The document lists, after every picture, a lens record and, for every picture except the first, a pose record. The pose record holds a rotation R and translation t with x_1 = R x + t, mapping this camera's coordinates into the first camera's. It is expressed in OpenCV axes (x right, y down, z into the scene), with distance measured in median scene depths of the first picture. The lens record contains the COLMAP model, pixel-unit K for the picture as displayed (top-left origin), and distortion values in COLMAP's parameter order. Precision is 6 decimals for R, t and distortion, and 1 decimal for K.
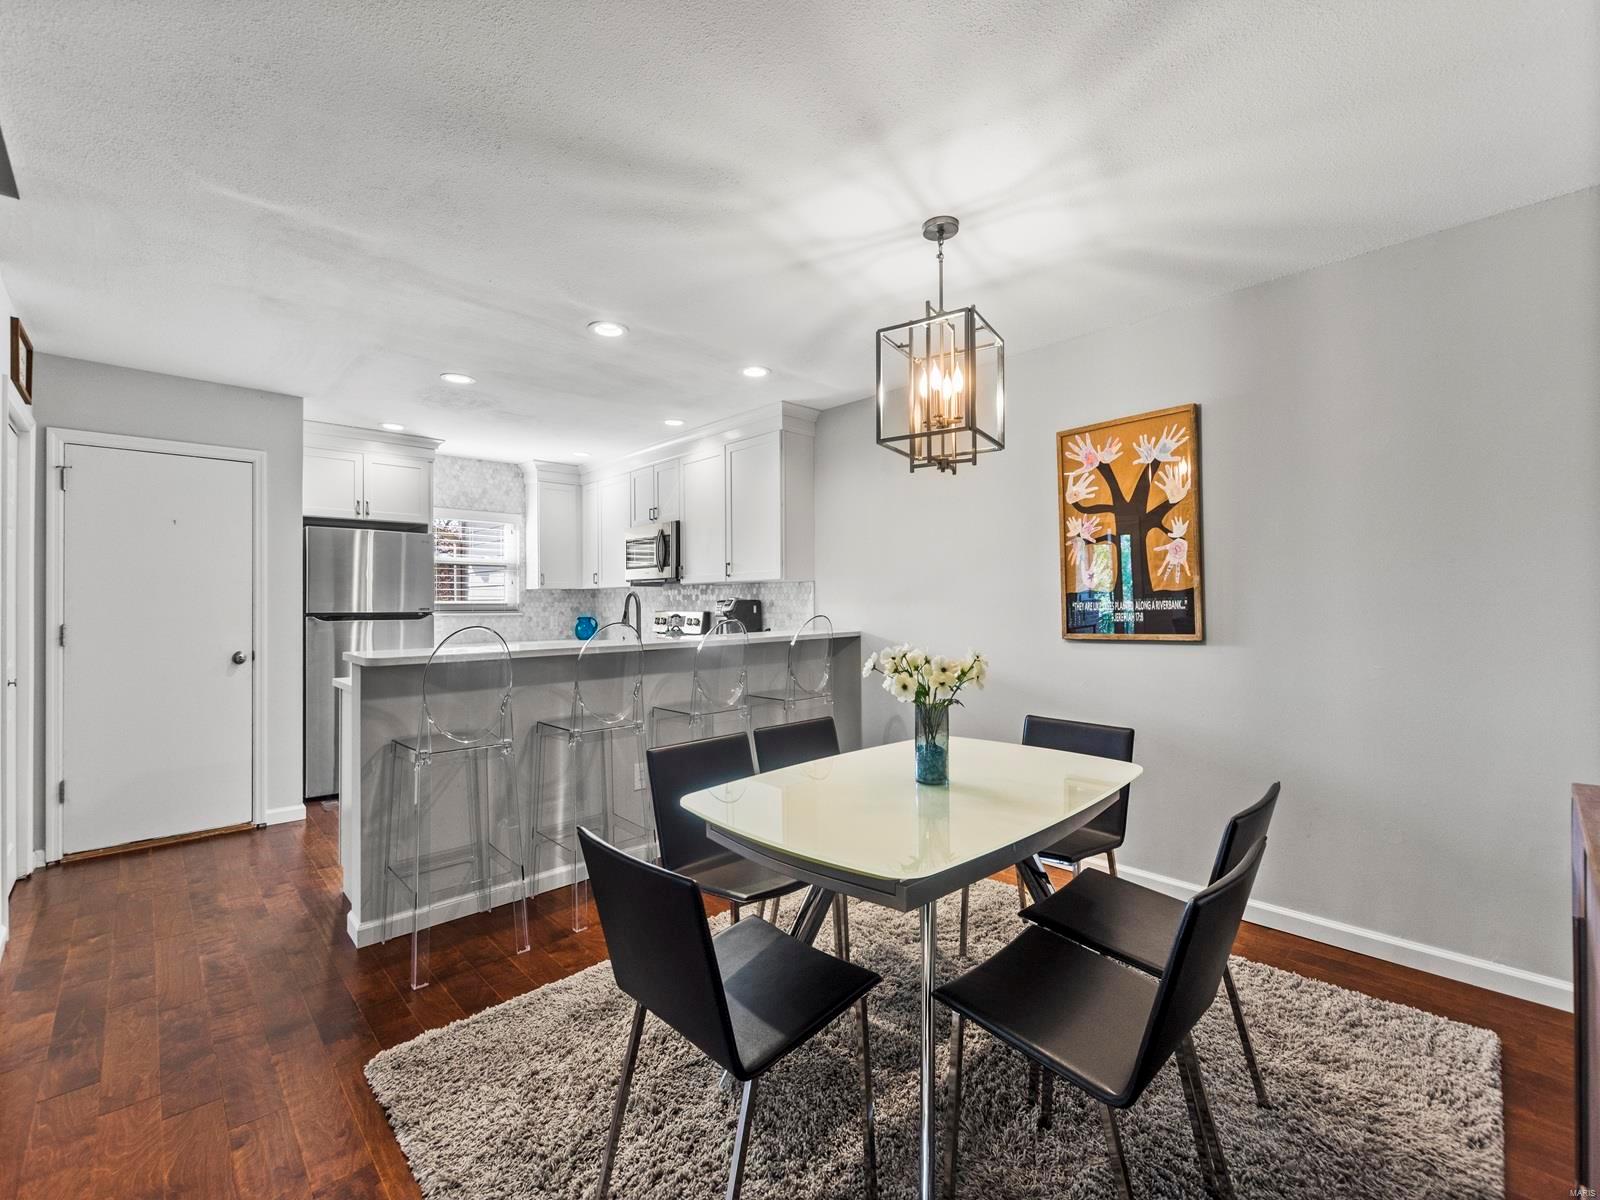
lens RADIAL K [[692.6, 0, 797.7], [0, 692.6, 596.6], [0, 0, 1]] dist [0.004876, -0.001403]
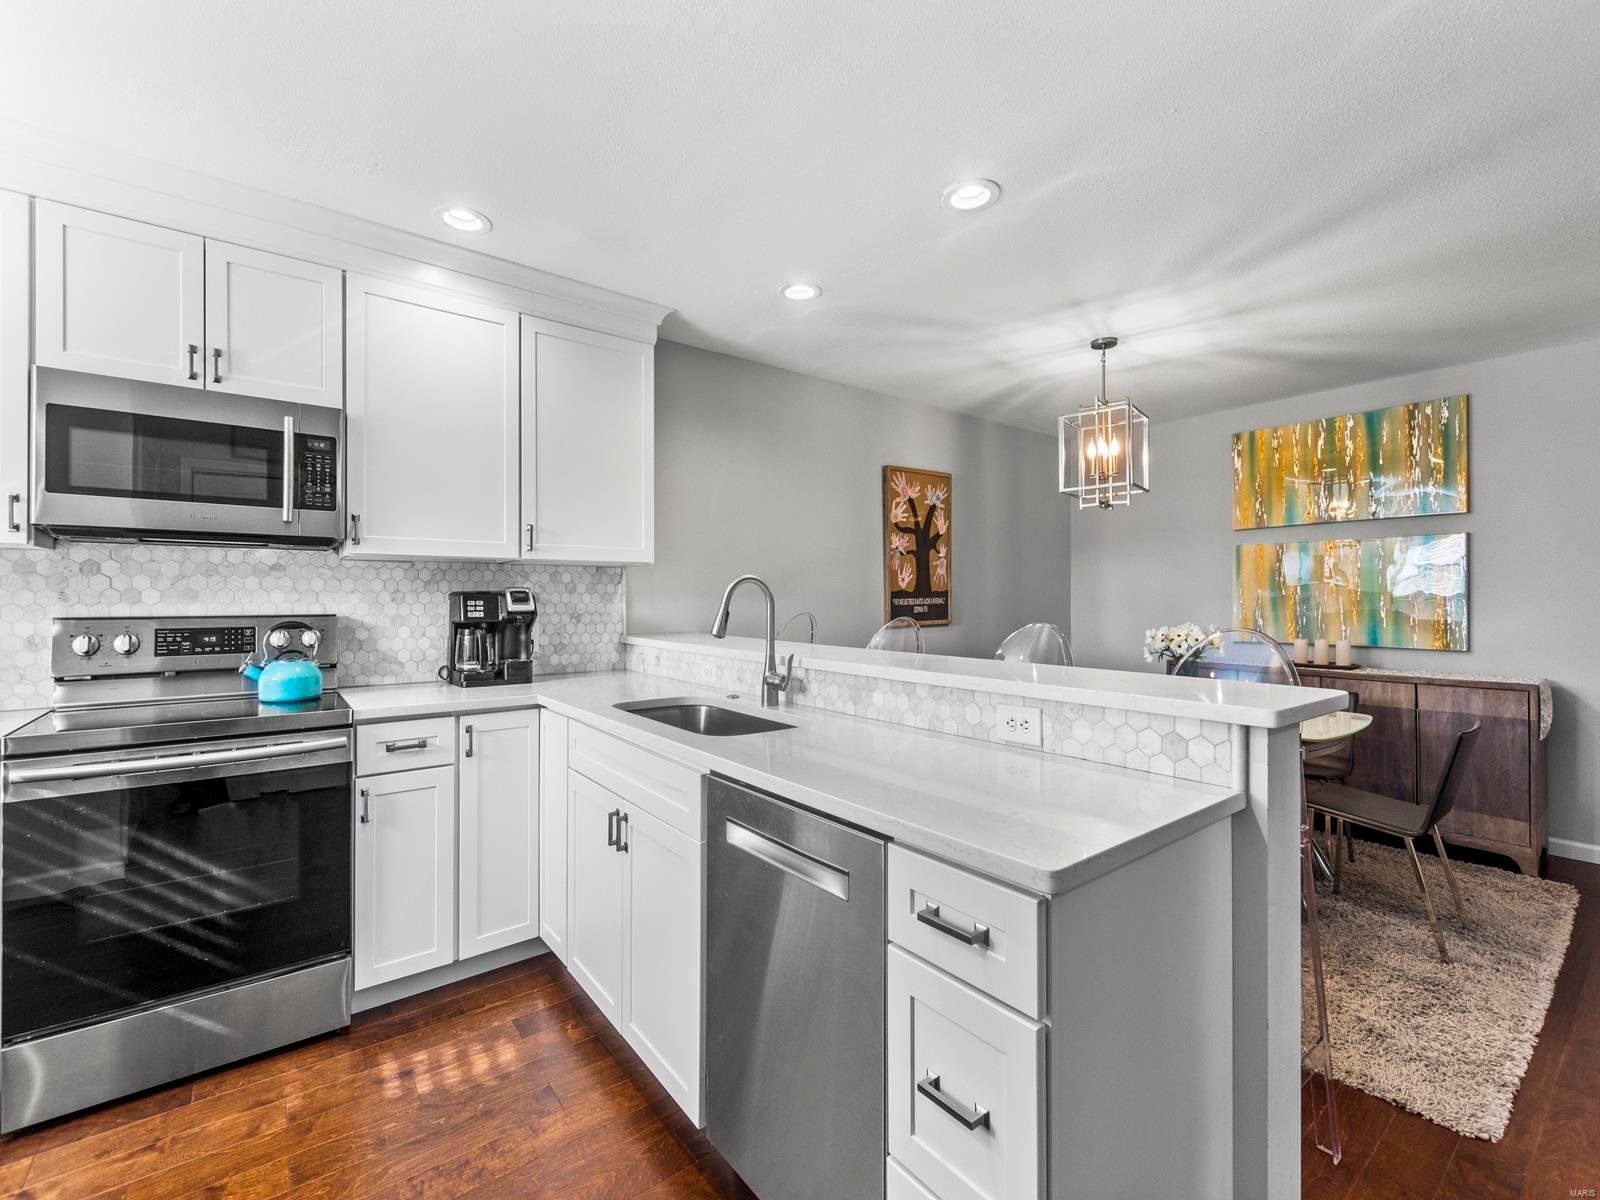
lens RADIAL K [[692.6, 0, 798.9], [0, 692.6, 593.5], [0, 0, 1]] dist [0.004876, -0.001403]
pose [[0.098464, 0.010985, 0.995080, -0.758018], [-0.011525, 0.999885, -0.009898, 0.011146], [-0.995074, -0.010494, 0.098580, 0.863898]]
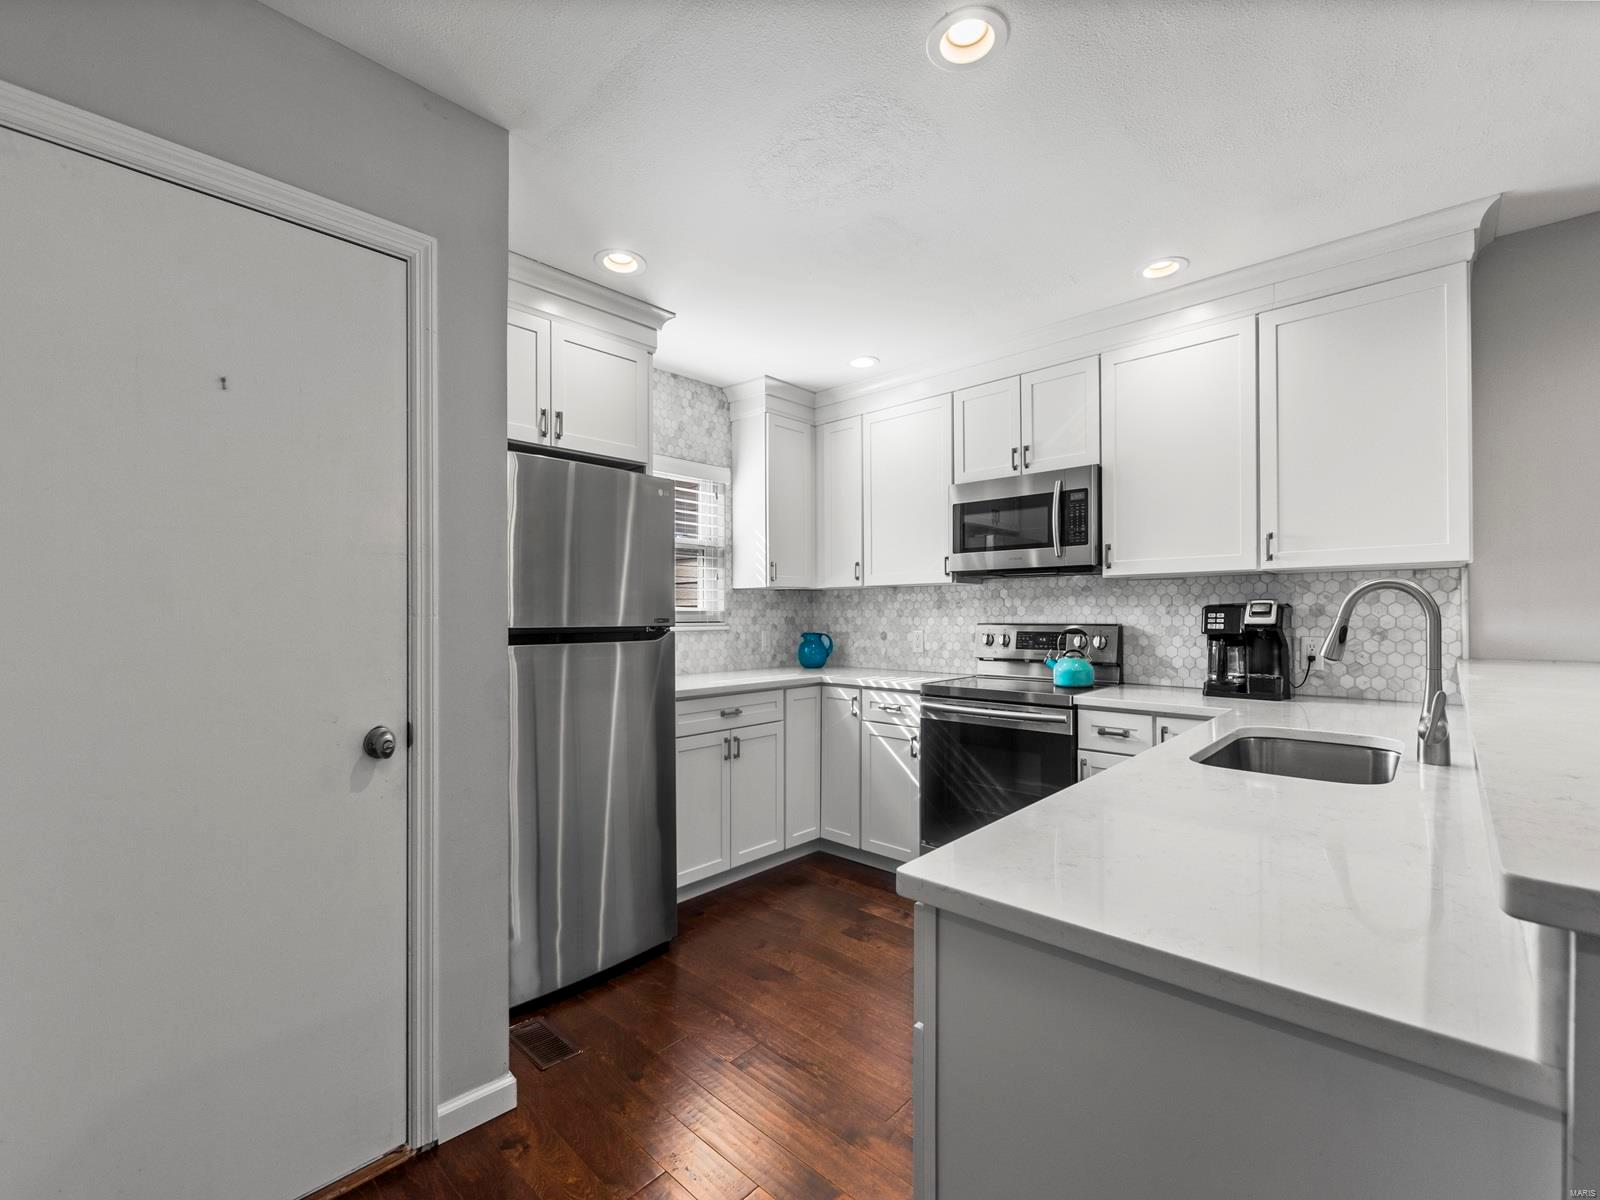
lens RADIAL K [[692.6, 0, 798.9], [0, 692.6, 609.8], [0, 0, 1]] dist [0.004876, -0.001403]
pose [[0.997787, 0.001296, 0.066473, -0.589230], [-0.001513, 0.999994, 0.003212, 0.010191], [-0.066468, -0.003305, 0.997783, 0.585225]]
